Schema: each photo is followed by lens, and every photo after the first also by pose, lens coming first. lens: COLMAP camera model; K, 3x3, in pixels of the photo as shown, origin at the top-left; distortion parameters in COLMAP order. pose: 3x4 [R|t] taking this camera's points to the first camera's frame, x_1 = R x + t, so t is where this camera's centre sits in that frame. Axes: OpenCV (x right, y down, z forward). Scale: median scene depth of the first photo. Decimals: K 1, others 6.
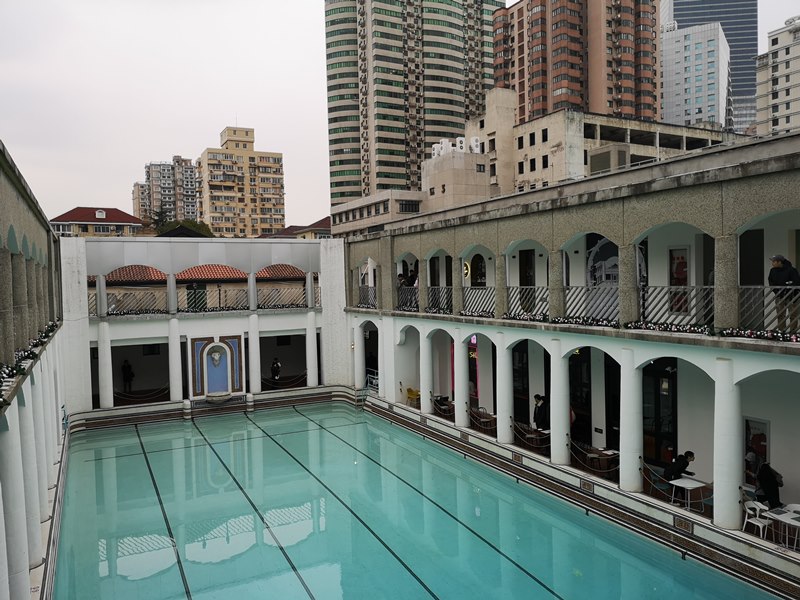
lens RADIAL K [[623.9, 0, 430.4], [0, 623.9, 300.8], [0, 0, 1]] dist [0.081125, -0.077692]
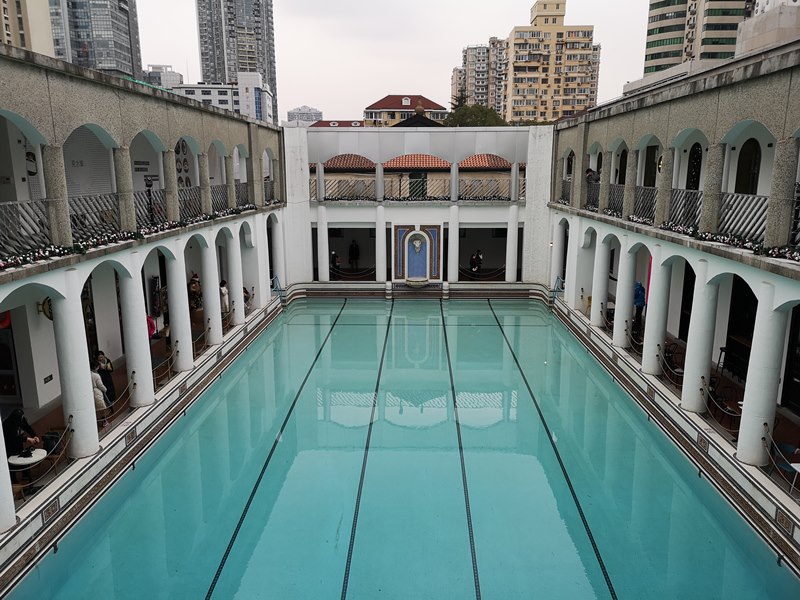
lens RADIAL K [[623.9, 0, 430.4], [0, 623.9, 300.8], [0, 0, 1]] dist [0.081125, -0.077692]
pose [[0.883844, 0.120490, -0.451997, 0.155709], [-0.037706, 0.981464, 0.187899, -0.014769], [0.466259, -0.149030, 0.872005, 0.080741]]
